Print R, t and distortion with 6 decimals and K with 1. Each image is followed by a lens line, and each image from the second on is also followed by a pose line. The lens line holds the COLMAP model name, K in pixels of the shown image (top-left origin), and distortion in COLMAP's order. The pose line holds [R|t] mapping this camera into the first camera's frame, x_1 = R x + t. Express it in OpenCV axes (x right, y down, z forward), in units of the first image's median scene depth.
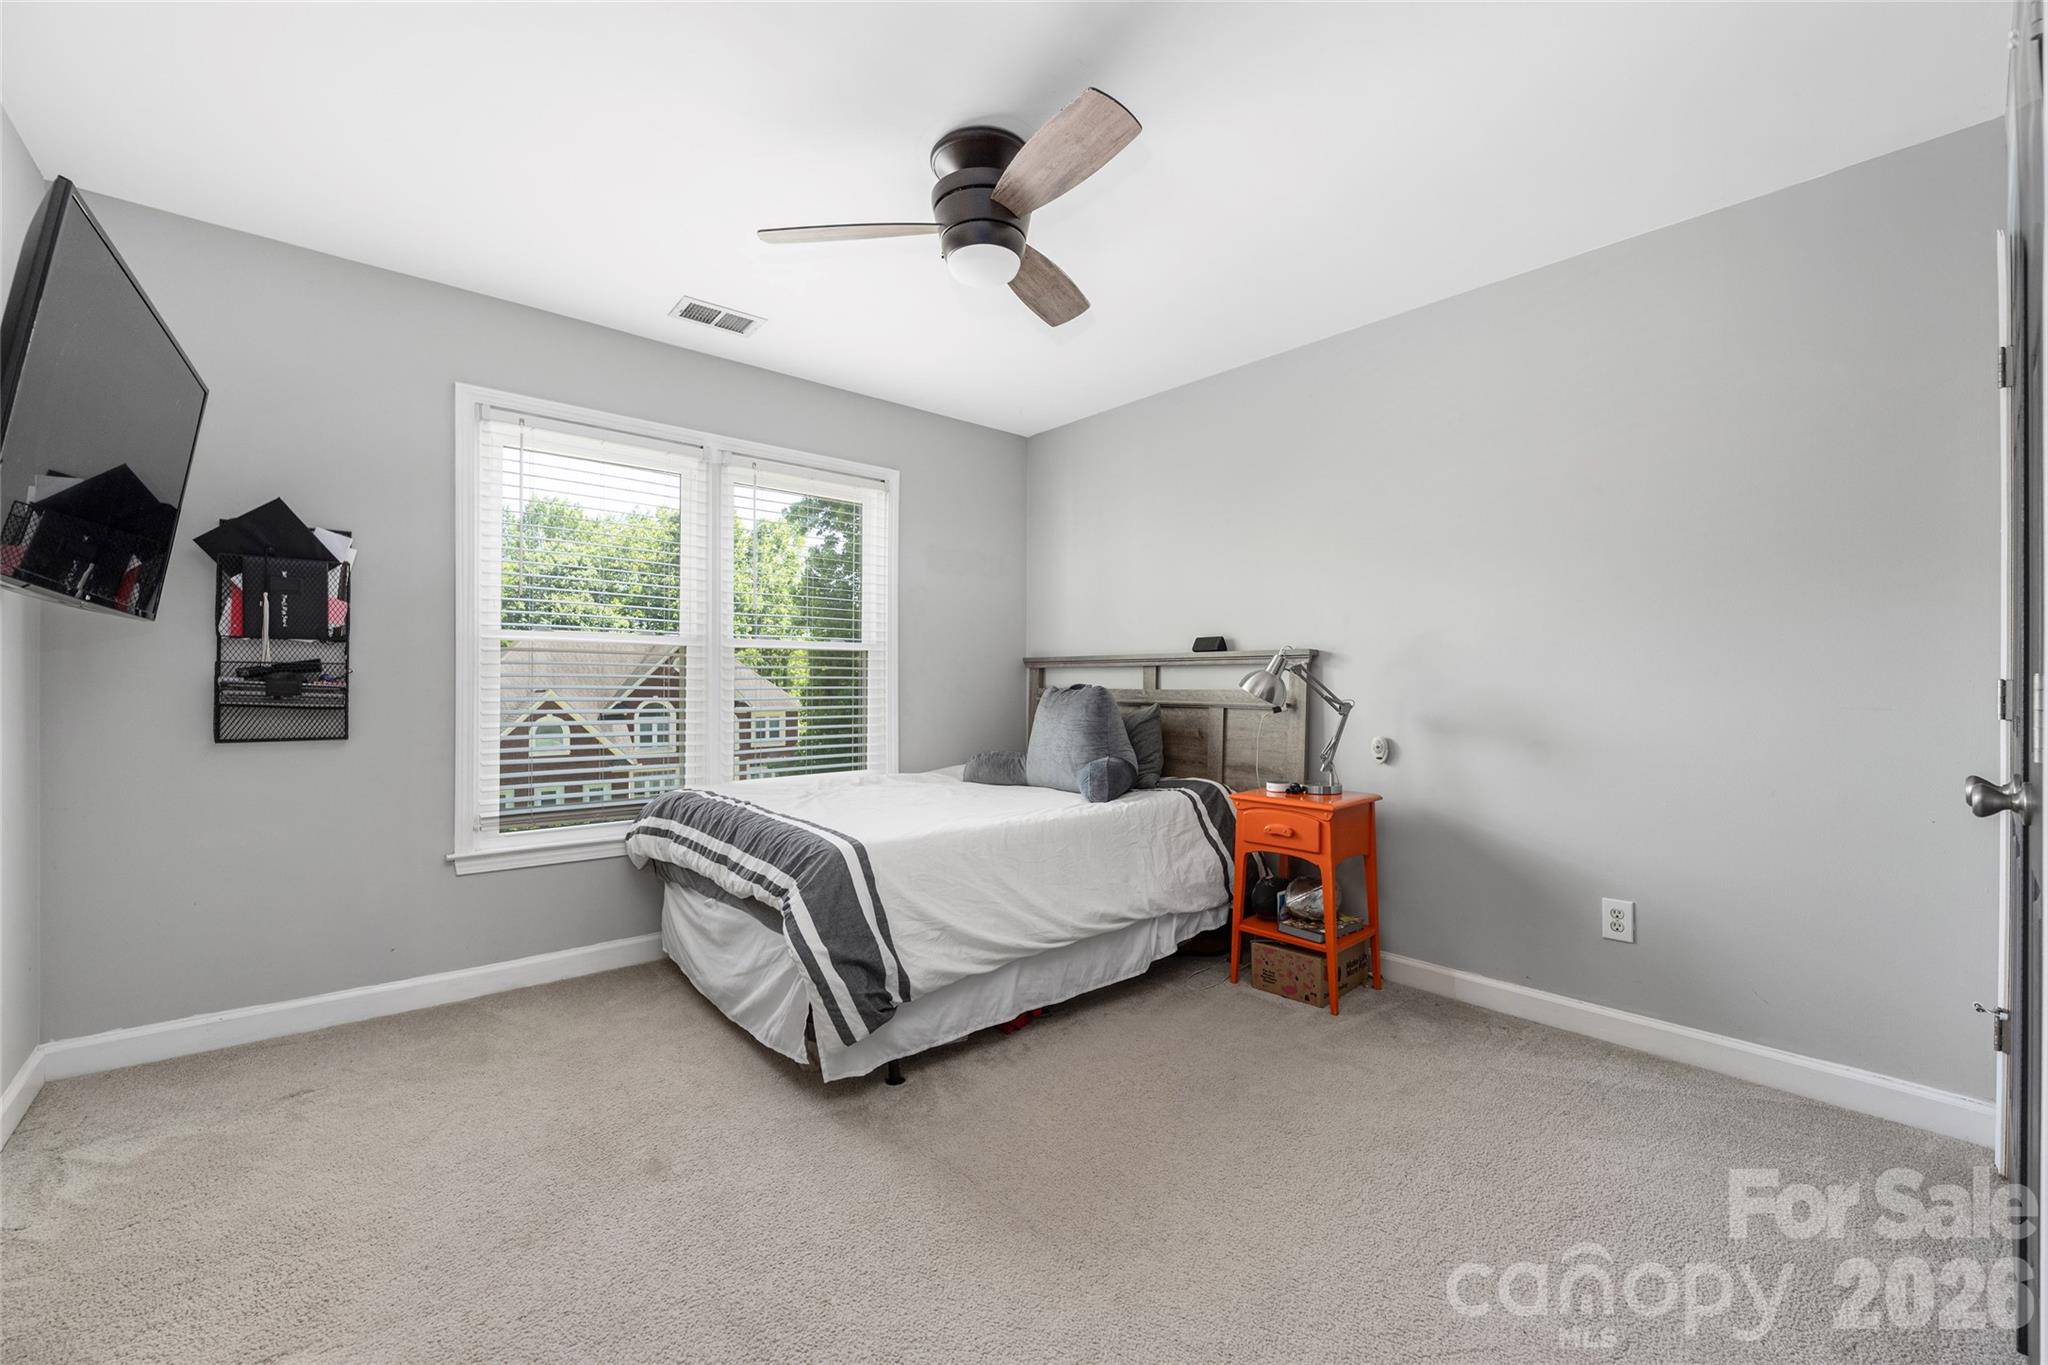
lens RADIAL K [[821.5, 0, 1013.8], [0, 821.5, 678.7], [0, 0, 1]] dist [-0.008026, 0.000438]
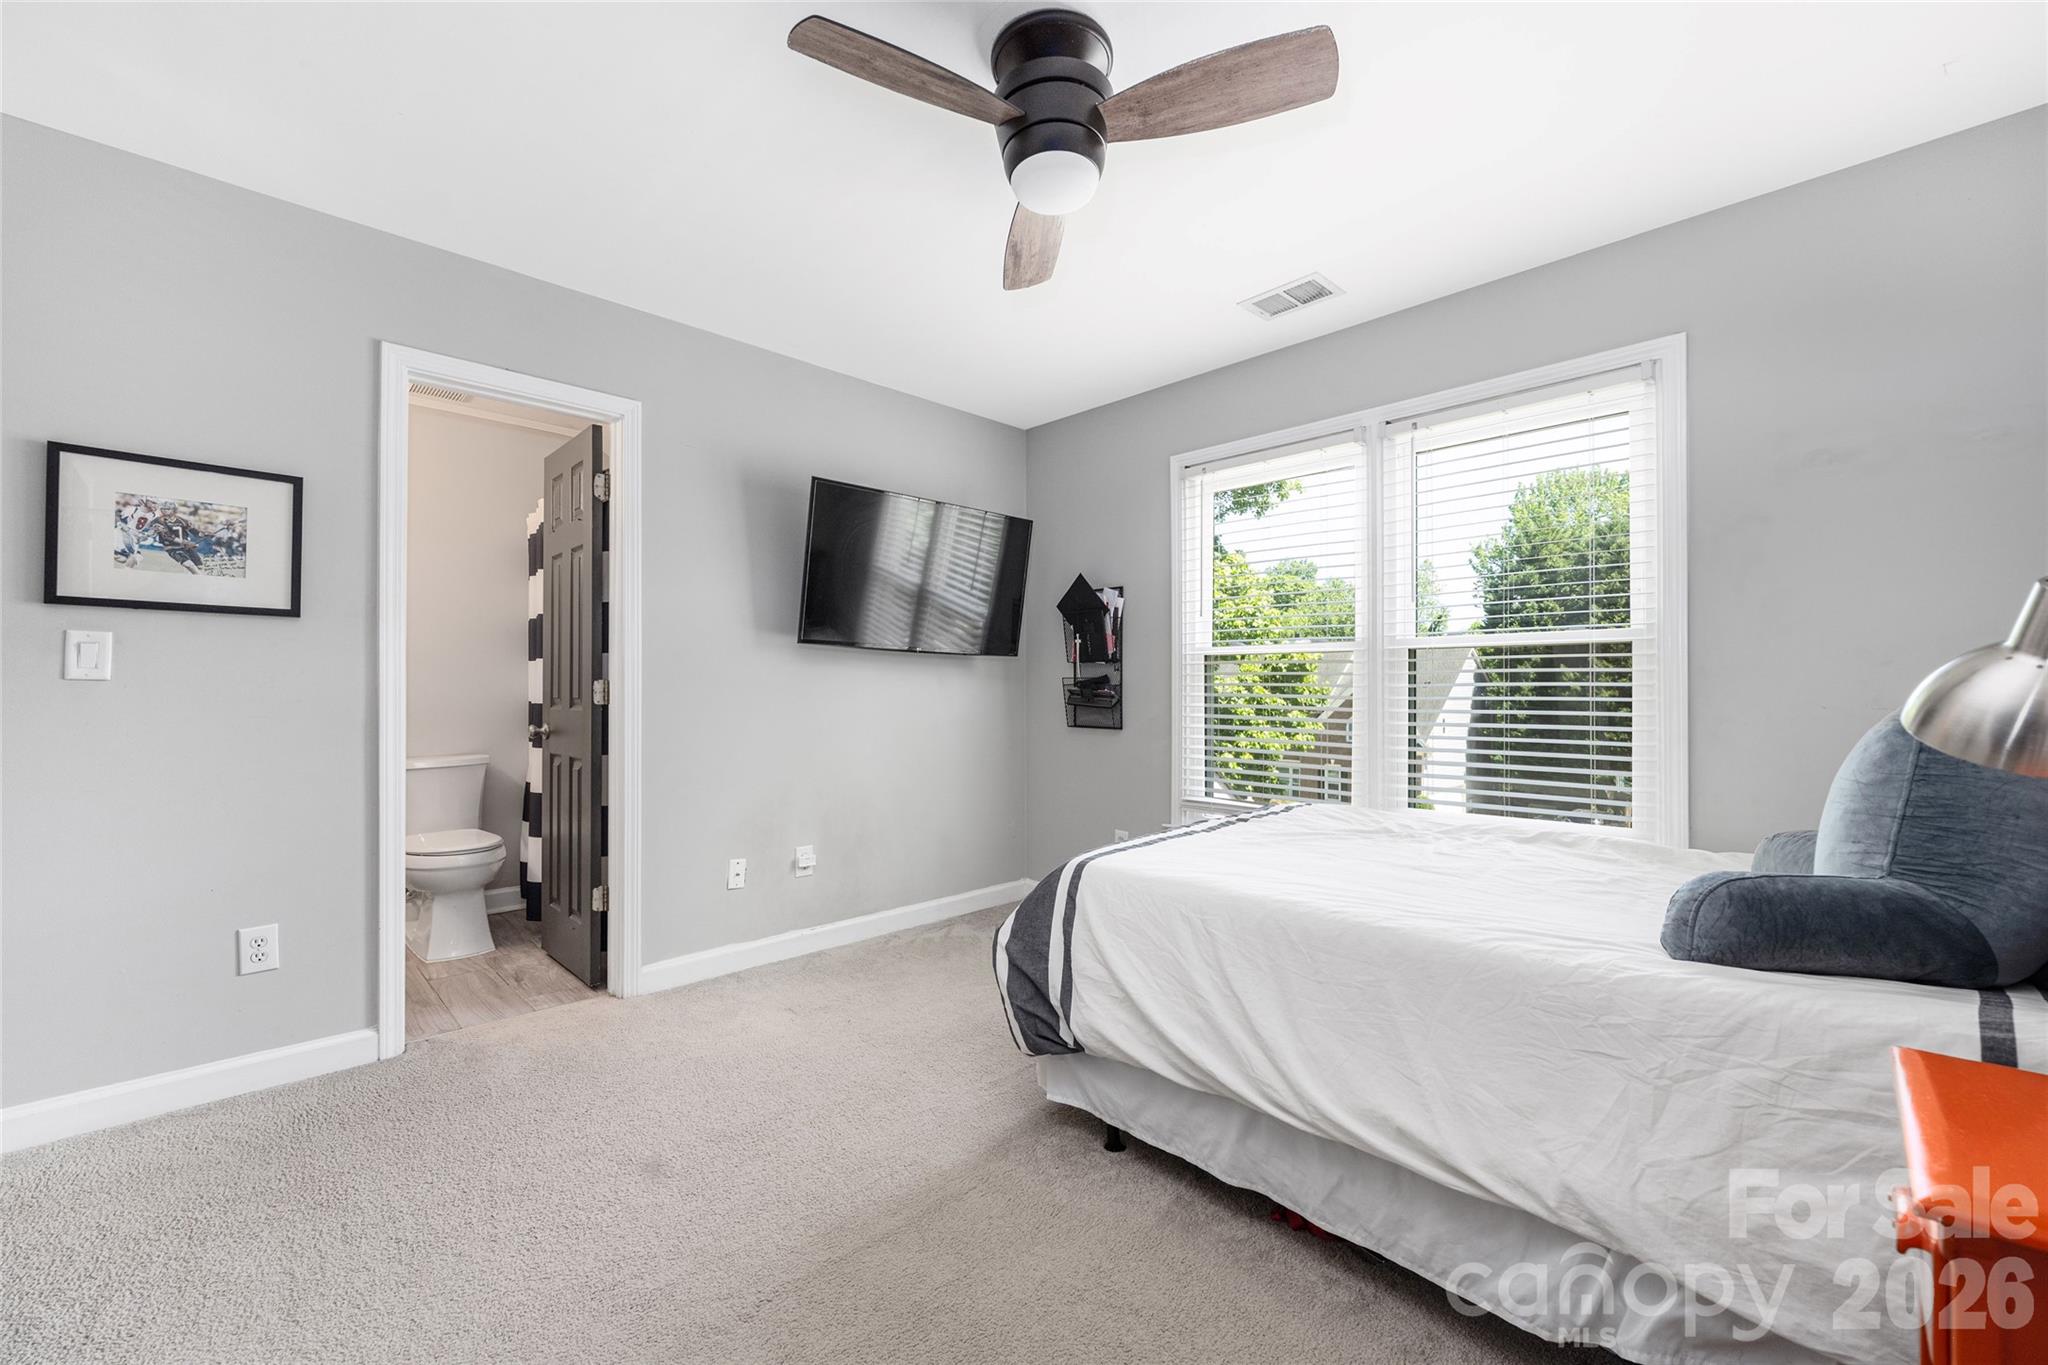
lens RADIAL K [[821.5, 0, 1014.9], [0, 821.5, 681.4], [0, 0, 1]] dist [-0.008026, 0.000438]
pose [[0.059012, -0.009840, -0.998209, 0.621034], [0.006040, 0.999937, -0.009500, 0.000820], [0.998239, -0.005468, 0.059068, 0.719521]]
